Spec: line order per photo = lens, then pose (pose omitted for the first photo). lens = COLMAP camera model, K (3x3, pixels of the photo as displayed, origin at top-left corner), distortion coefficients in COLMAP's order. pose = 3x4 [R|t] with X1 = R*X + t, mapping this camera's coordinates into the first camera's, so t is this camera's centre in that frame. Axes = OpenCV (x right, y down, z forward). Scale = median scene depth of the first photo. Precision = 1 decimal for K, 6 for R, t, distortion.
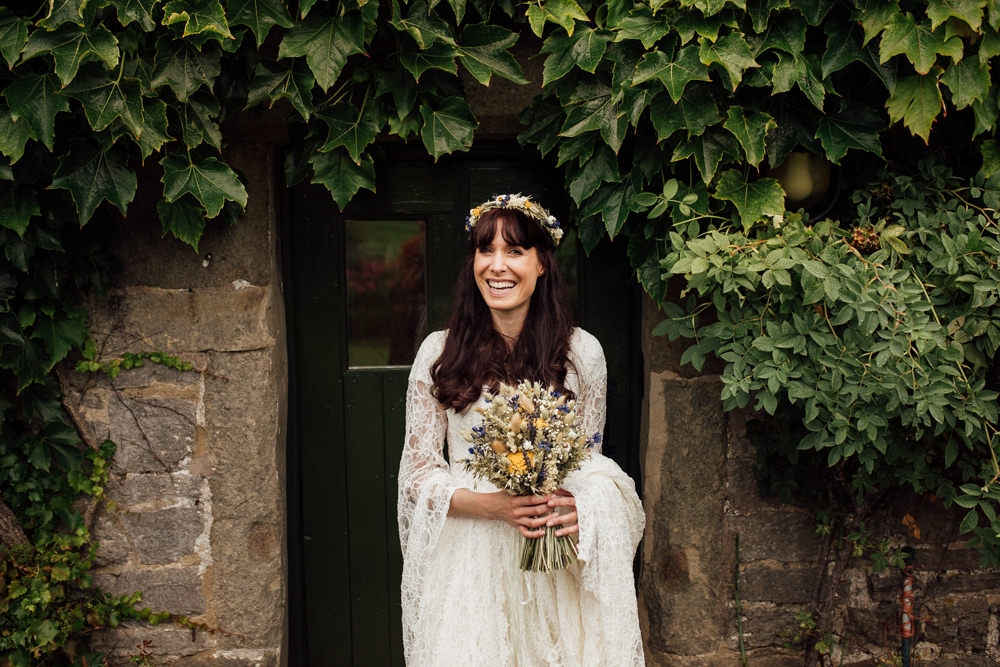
lens RADIAL K [[1027.0, 0, 494.1], [0, 1027.0, 328.0], [0, 0, 1]] dist [-0.065390, 0.100203]
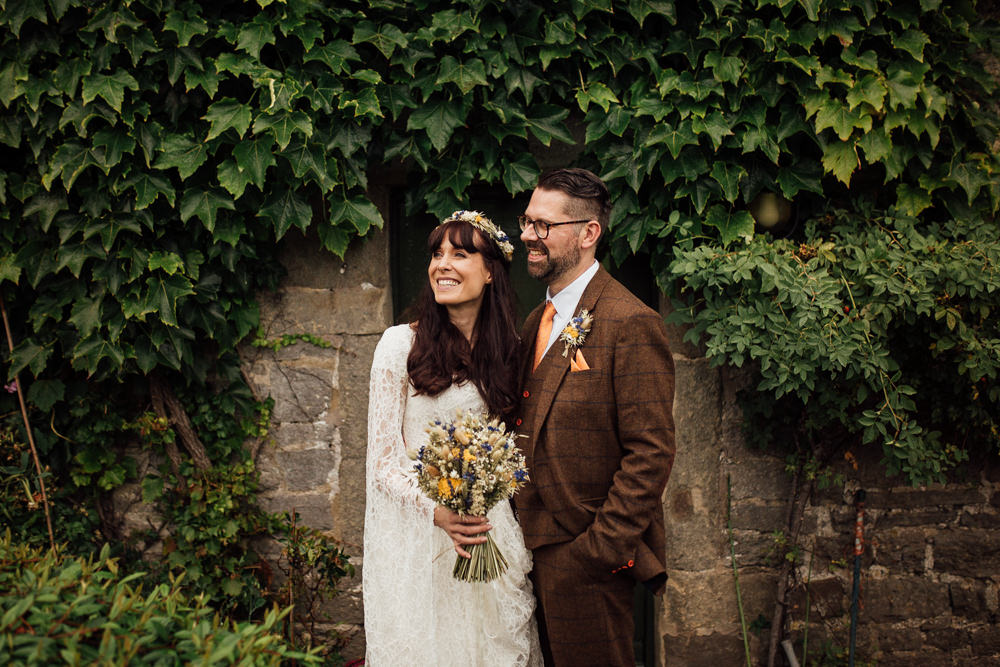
lens RADIAL K [[1006.3, 0, 481.7], [0, 1006.3, 308.6], [0, 0, 1]] dist [-0.067390, 0.100039]
pose [[0.998754, 0.007275, -0.049371, -0.027433], [-0.010016, 0.998408, -0.055503, 0.071272], [0.048888, 0.055928, 0.997237, -0.404325]]
